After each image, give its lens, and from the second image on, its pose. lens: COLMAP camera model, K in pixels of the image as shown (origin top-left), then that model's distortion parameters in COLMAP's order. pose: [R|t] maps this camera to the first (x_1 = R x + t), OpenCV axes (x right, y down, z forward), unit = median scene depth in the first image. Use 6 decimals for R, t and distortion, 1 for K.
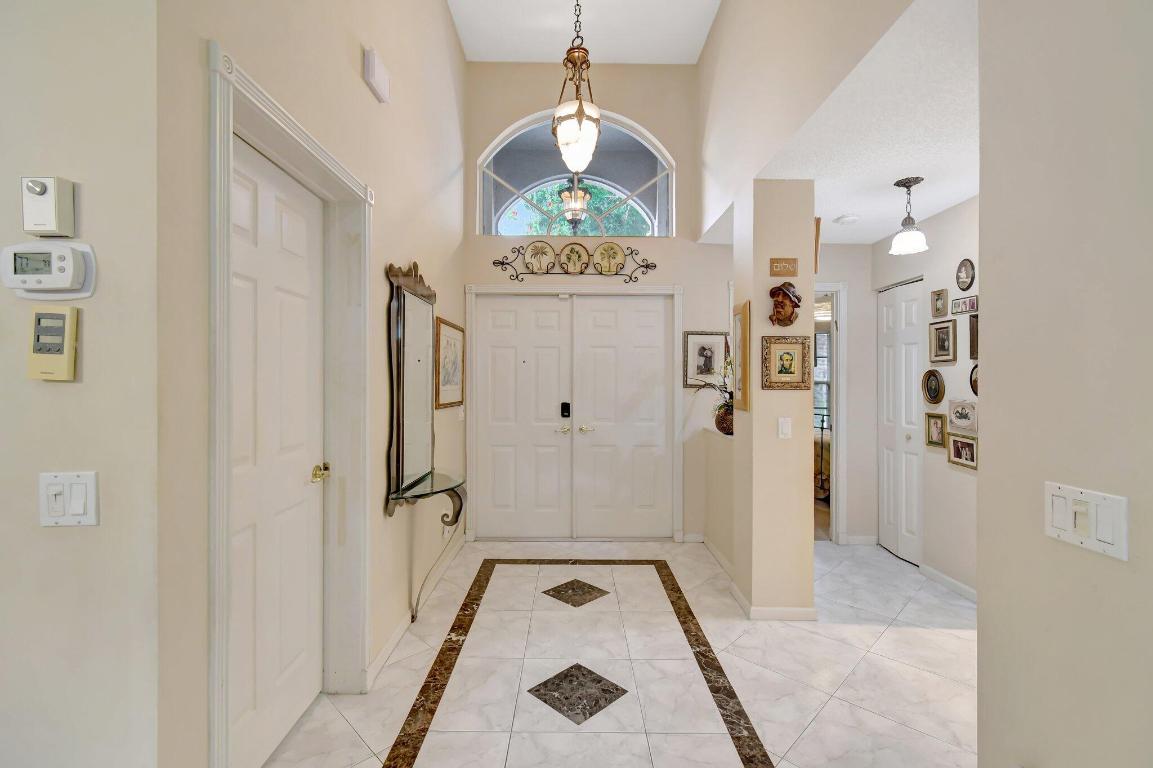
lens RADIAL K [[511.5, 0, 574.9], [0, 511.5, 382.4], [0, 0, 1]] dist [-0.000369, -0.000240]
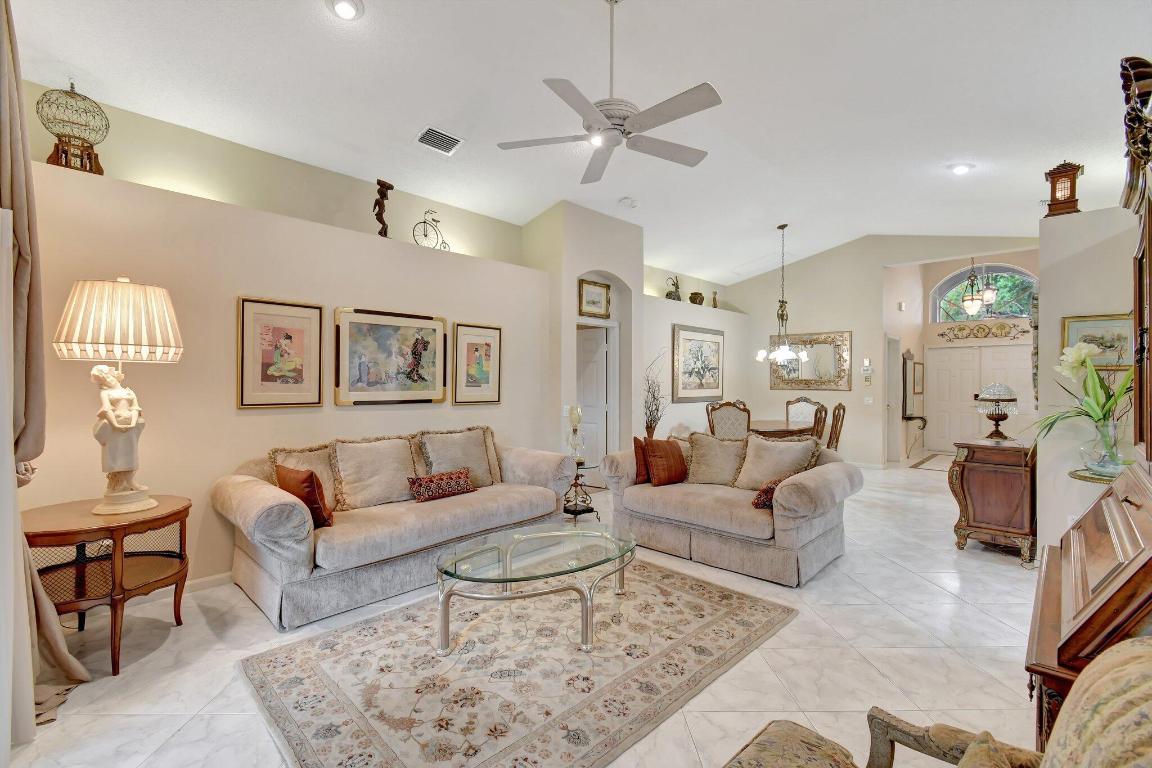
lens RADIAL K [[511.0, 0, 575.5], [0, 511.0, 378.7], [0, 0, 1]] dist [-0.000369, -0.000240]
pose [[0.710893, -0.001526, -0.703298, 0.311291], [-0.006068, 0.999947, -0.008303, -0.001239], [0.703274, 0.010170, 0.710846, -1.859005]]
